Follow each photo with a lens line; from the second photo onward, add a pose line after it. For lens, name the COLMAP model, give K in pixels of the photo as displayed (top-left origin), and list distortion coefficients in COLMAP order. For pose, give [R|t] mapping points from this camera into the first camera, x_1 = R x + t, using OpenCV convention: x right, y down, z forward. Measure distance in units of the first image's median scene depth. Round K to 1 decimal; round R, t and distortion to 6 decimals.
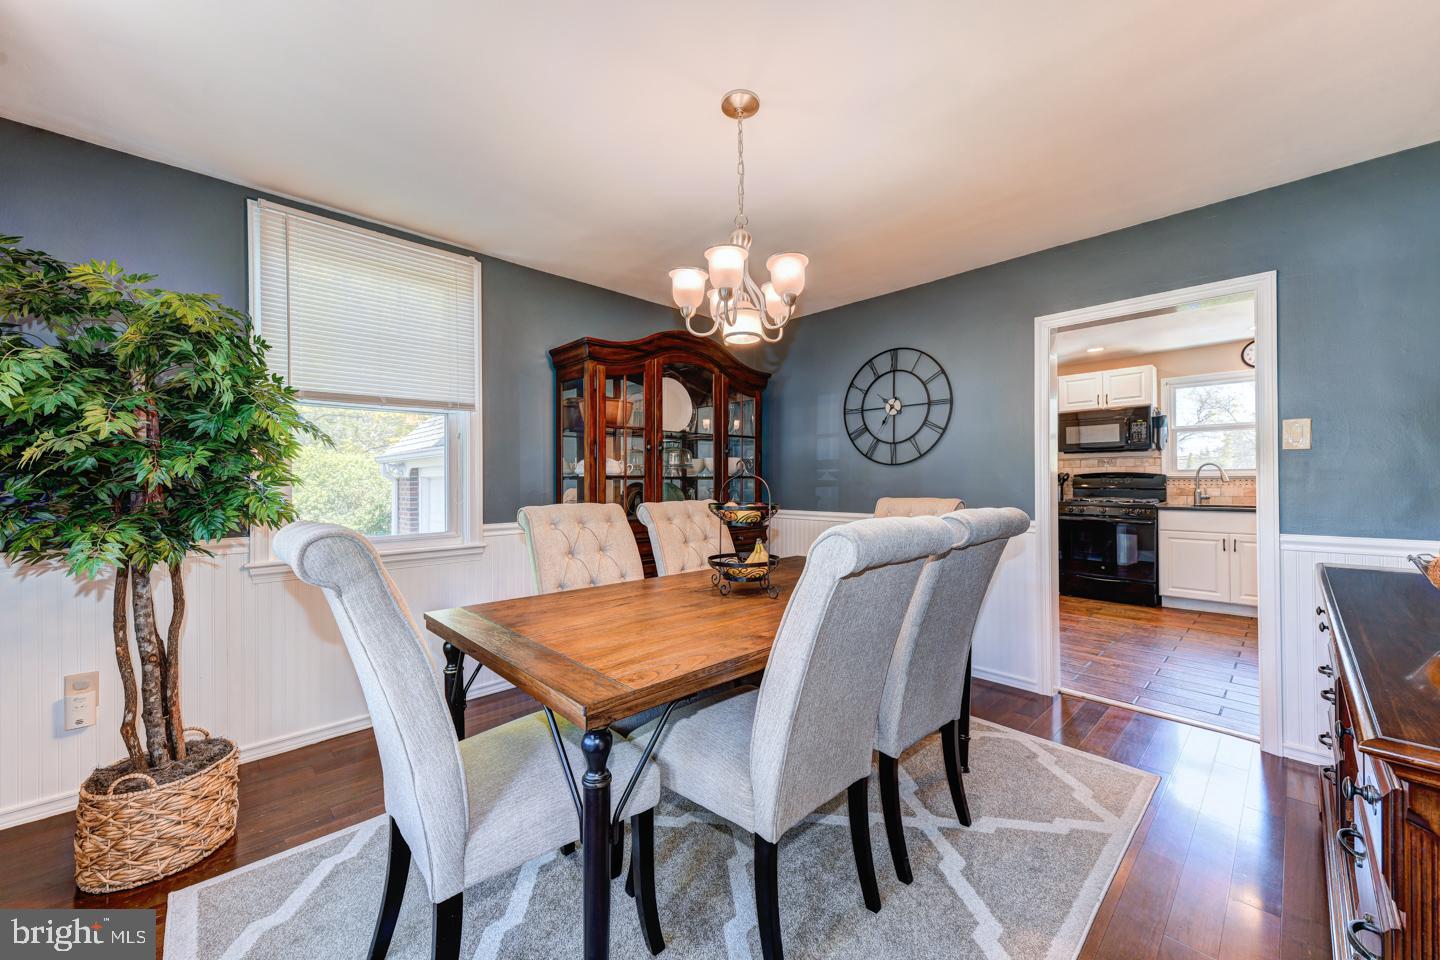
lens RADIAL K [[547.2, 0, 721.0], [0, 547.2, 479.7], [0, 0, 1]] dist [-0.000328, 0.000062]
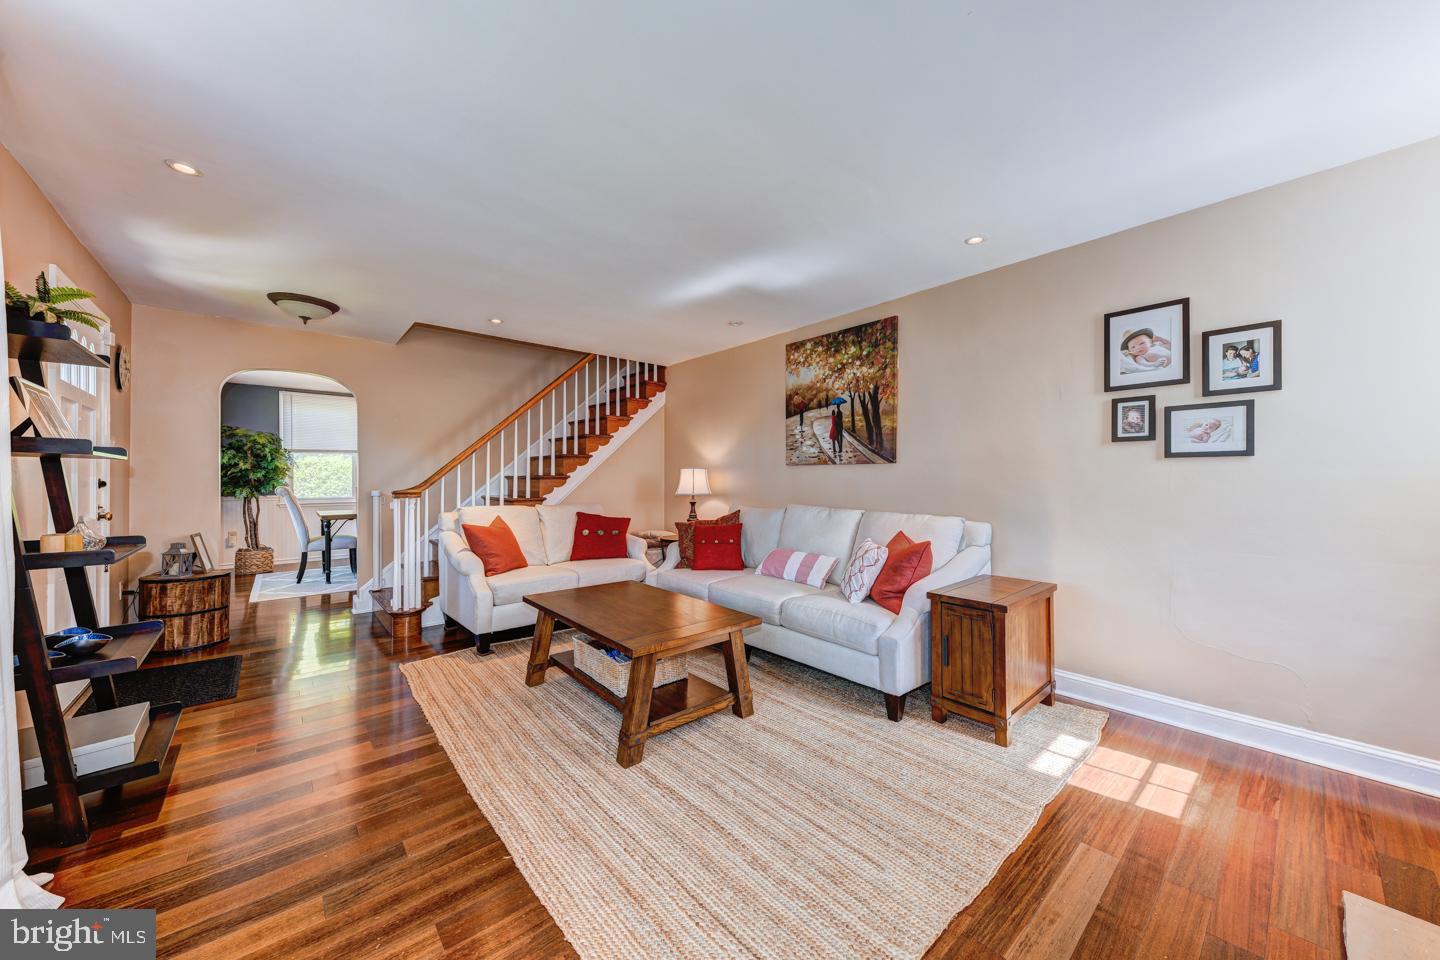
lens RADIAL K [[520.0, 0, 719.3], [0, 520.0, 478.3], [0, 0, 1]] dist [0.000974, 0.000022]
pose [[0.998907, 0.001240, -0.046722, 2.692153], [-0.000956, 0.999981, 0.006119, -0.025741], [0.046728, -0.006068, 0.998889, -2.784195]]
